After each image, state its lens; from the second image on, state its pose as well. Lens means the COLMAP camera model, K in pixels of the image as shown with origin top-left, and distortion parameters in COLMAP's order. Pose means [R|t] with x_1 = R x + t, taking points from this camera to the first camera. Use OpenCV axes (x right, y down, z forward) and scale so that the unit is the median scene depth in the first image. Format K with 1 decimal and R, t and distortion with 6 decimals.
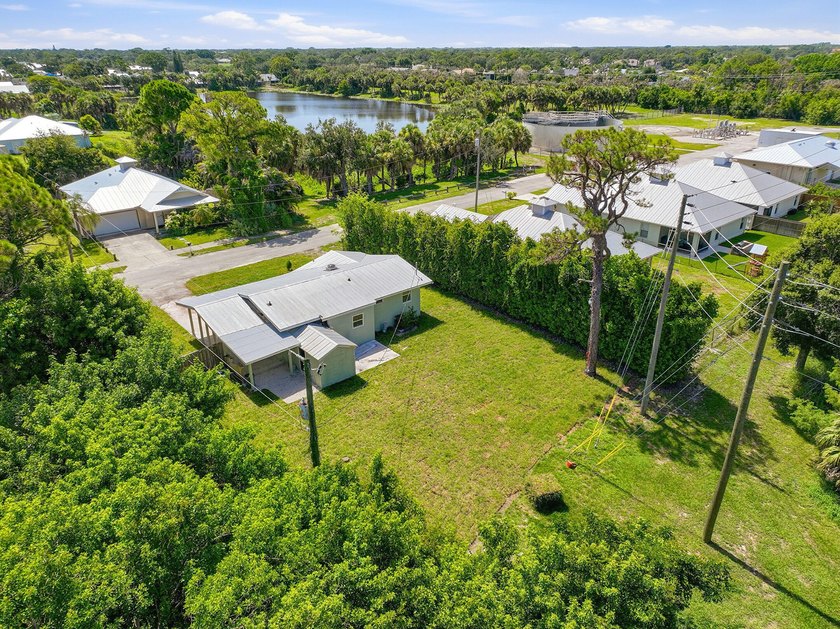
lens RADIAL K [[586.1, 0, 417.2], [0, 586.1, 315.4], [0, 0, 1]] dist [0.000894, 0.010181]
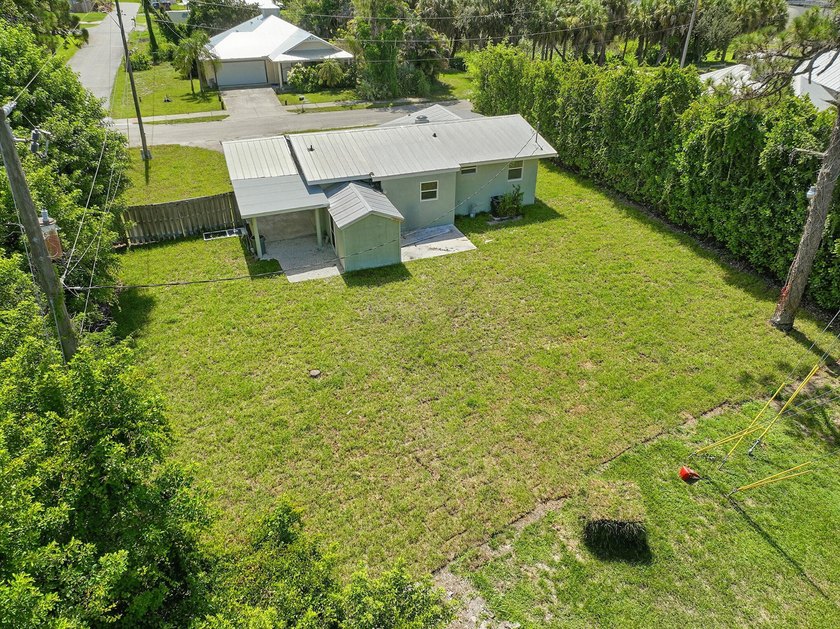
lens RADIAL K [[586.1, 0, 422.4], [0, 586.1, 315.7], [0, 0, 1]] dist [0.000894, 0.010181]
pose [[0.939156, 0.185841, -0.288875, 0.116081], [-0.148804, 0.978109, 0.145469, 0.052407], [0.309585, -0.093632, 0.946250, 0.311636]]
